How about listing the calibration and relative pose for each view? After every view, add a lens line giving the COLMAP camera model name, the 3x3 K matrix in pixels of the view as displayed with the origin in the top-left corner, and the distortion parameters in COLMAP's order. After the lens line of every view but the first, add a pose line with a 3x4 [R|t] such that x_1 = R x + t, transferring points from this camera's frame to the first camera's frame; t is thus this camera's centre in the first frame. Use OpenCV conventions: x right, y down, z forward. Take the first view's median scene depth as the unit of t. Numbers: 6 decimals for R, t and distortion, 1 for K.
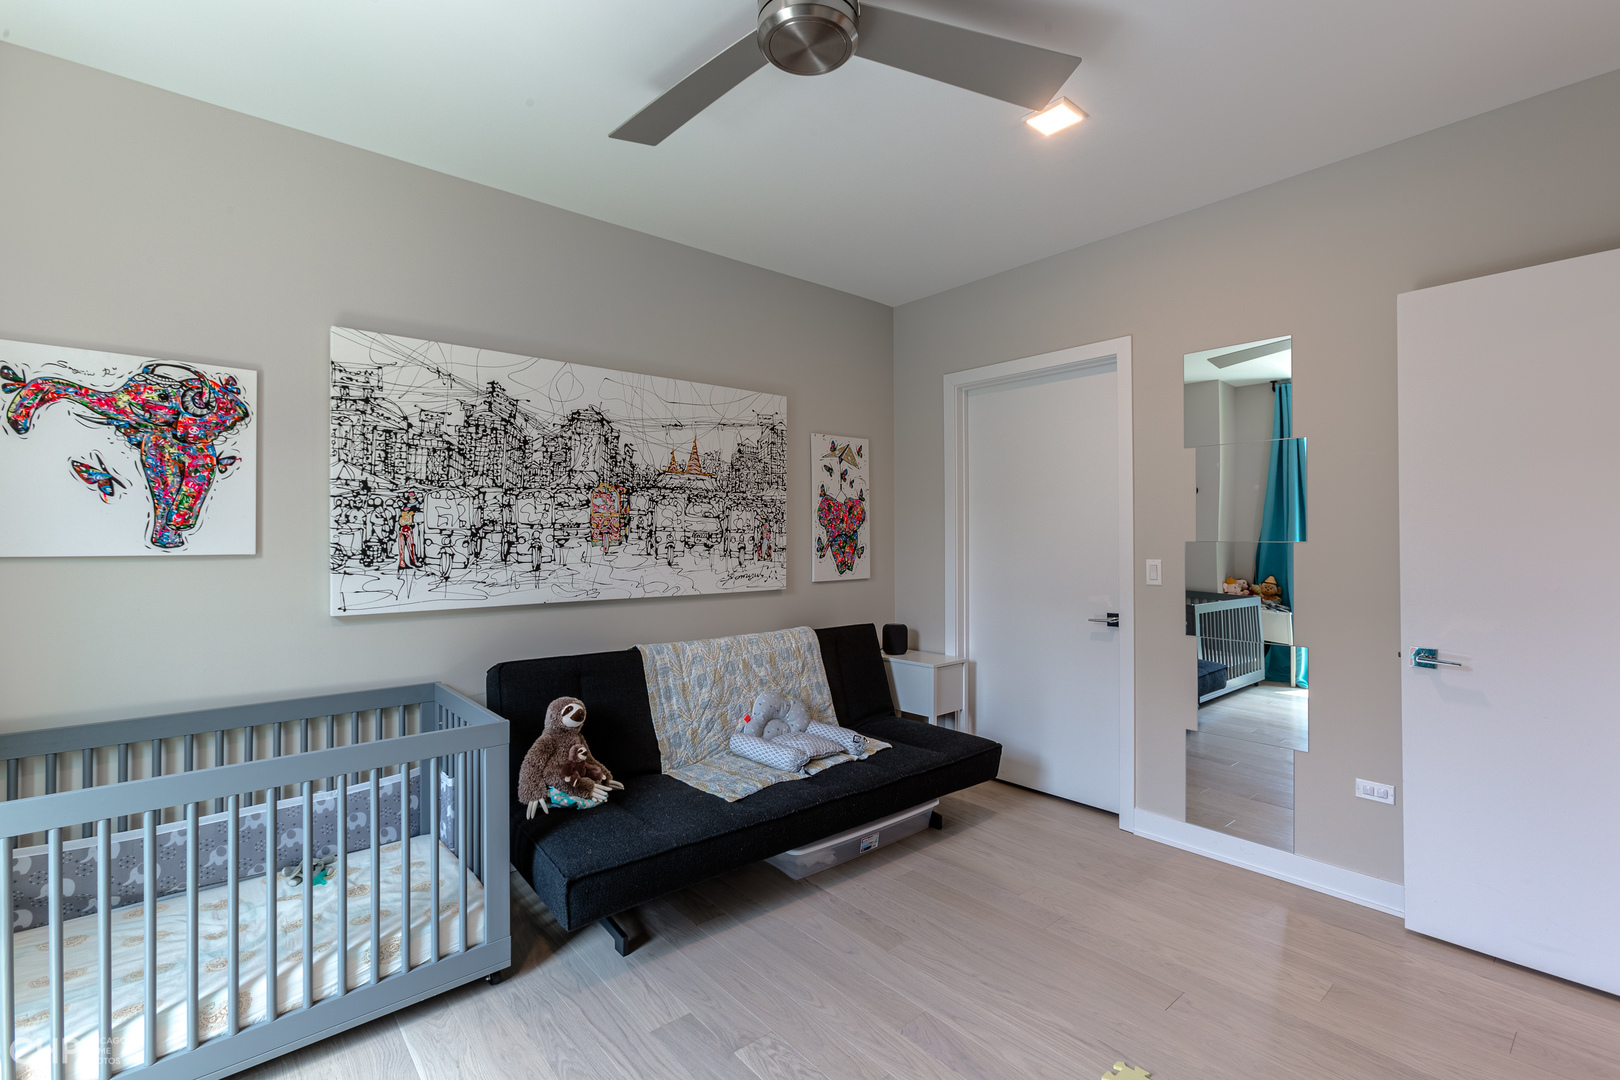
lens RADIAL K [[724.7, 0, 807.7], [0, 724.7, 533.5], [0, 0, 1]] dist [-0.023221, 0.014433]
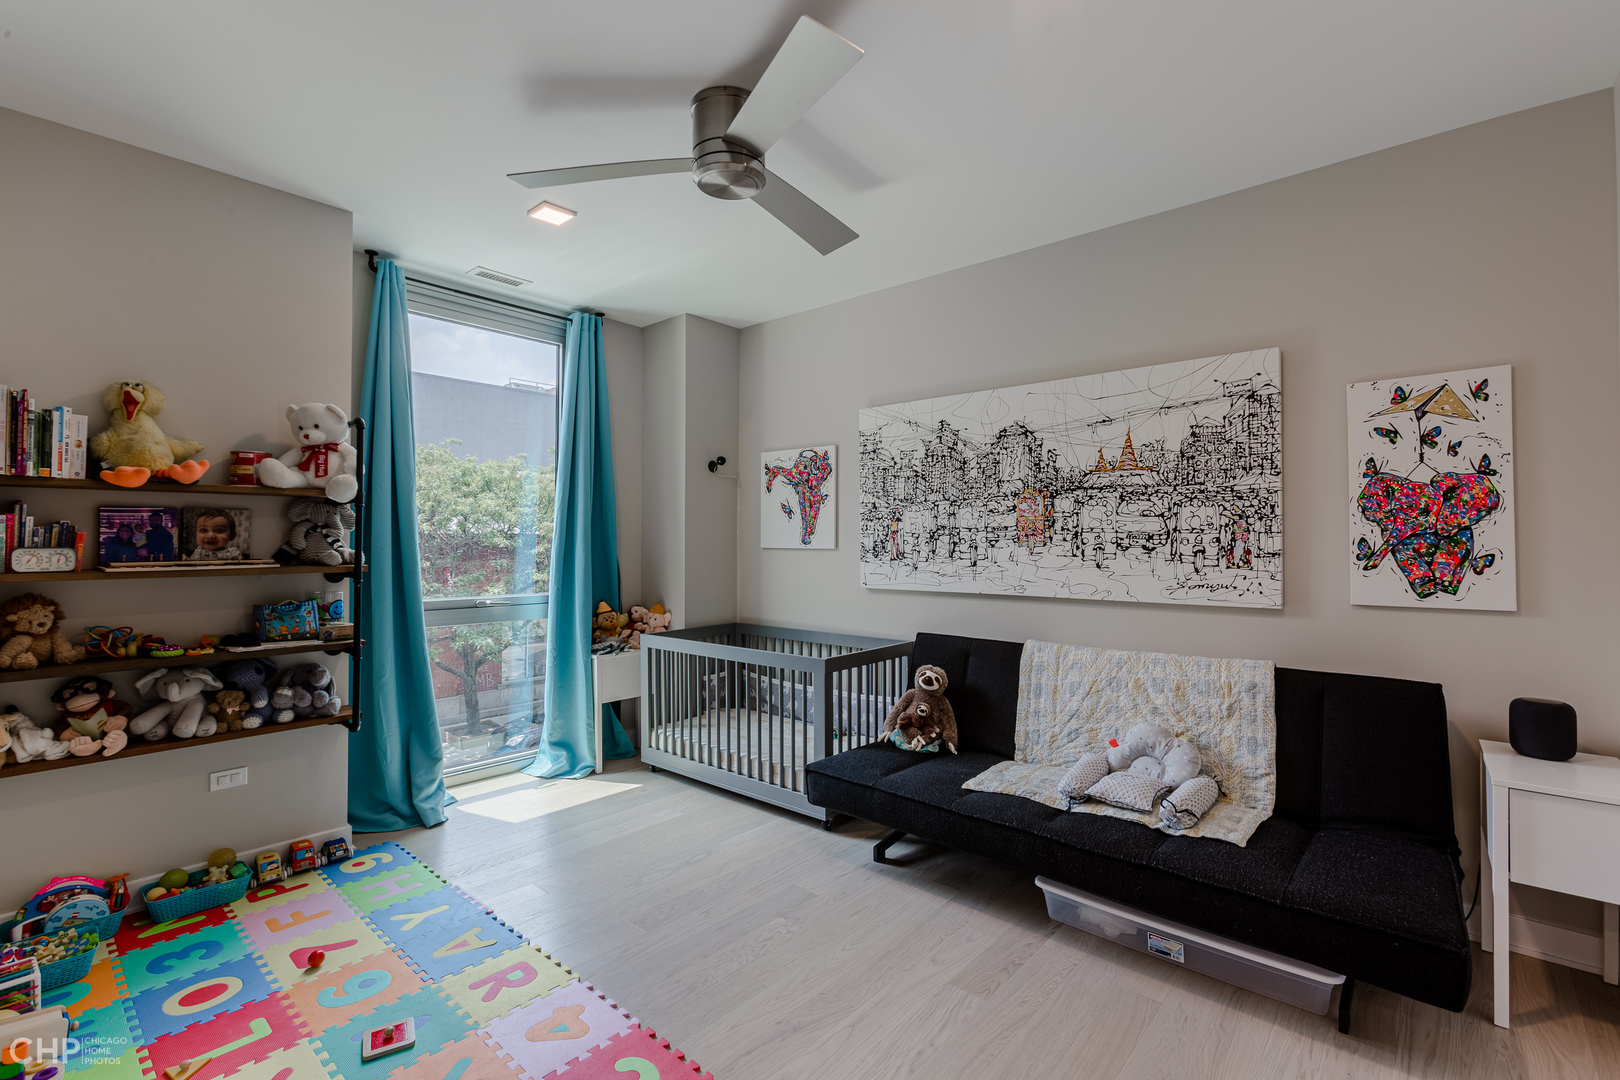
lens RADIAL K [[724.7, 0, 807.7], [0, 724.7, 533.5], [0, 0, 1]] dist [-0.023221, 0.014433]
pose [[0.148178, -0.008359, -0.988925, 0.728630], [0.005373, 0.999956, -0.007647, 0.003708], [0.988946, -0.004180, 0.148217, 0.493514]]
